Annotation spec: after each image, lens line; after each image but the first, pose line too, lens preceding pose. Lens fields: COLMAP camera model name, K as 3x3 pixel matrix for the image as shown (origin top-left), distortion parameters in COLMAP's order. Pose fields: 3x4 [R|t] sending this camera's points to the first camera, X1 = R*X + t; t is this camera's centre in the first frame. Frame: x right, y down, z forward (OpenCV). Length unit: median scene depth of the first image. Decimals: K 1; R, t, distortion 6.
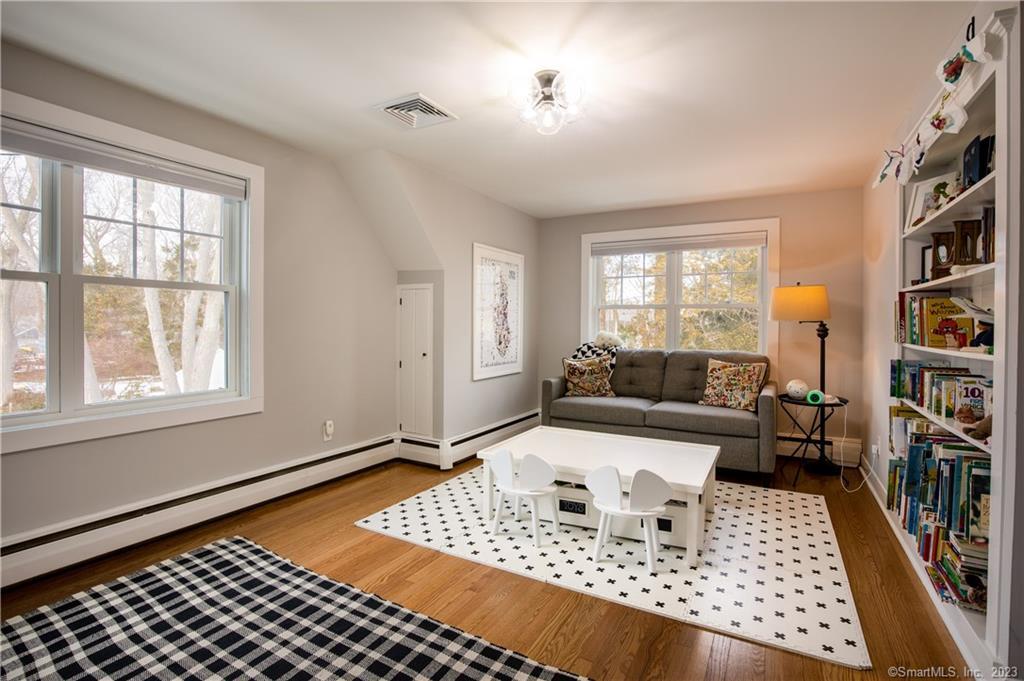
lens RADIAL K [[483.2, 0, 508.9], [0, 483.2, 334.1], [0, 0, 1]] dist [-0.006640, -0.000237]
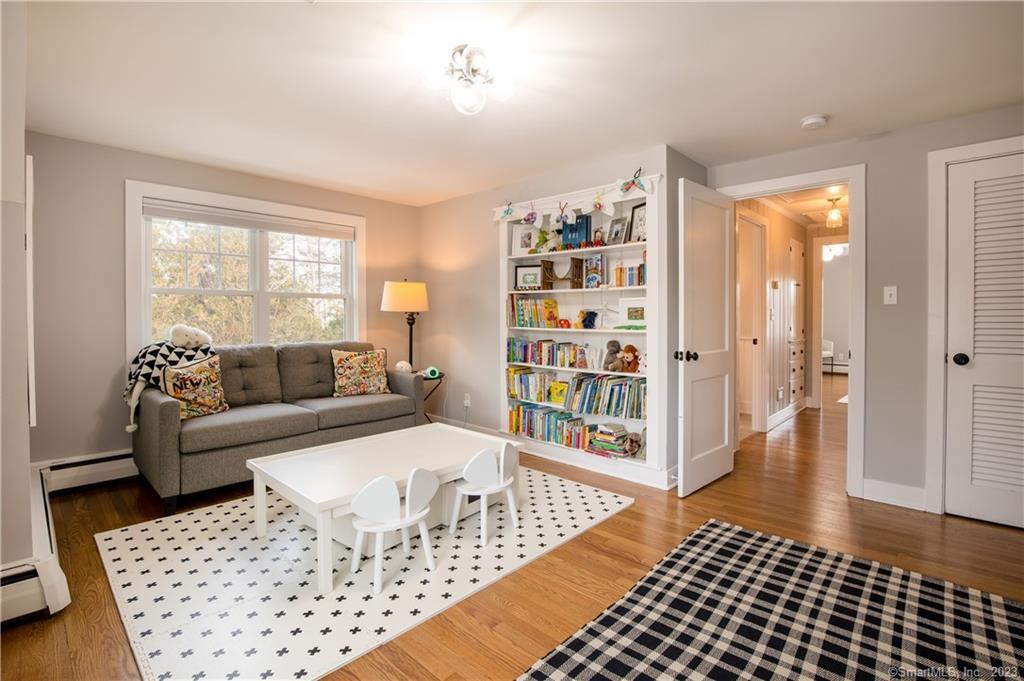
lens RADIAL K [[483.2, 0, 553.4], [0, 483.2, 320.3], [0, 0, 1]] dist [-0.006640, -0.000237]
pose [[0.217722, -0.017138, 0.975860, -0.422273], [0.019891, 0.999716, 0.013120, -0.012111], [-0.975808, 0.016555, 0.218001, 0.332504]]
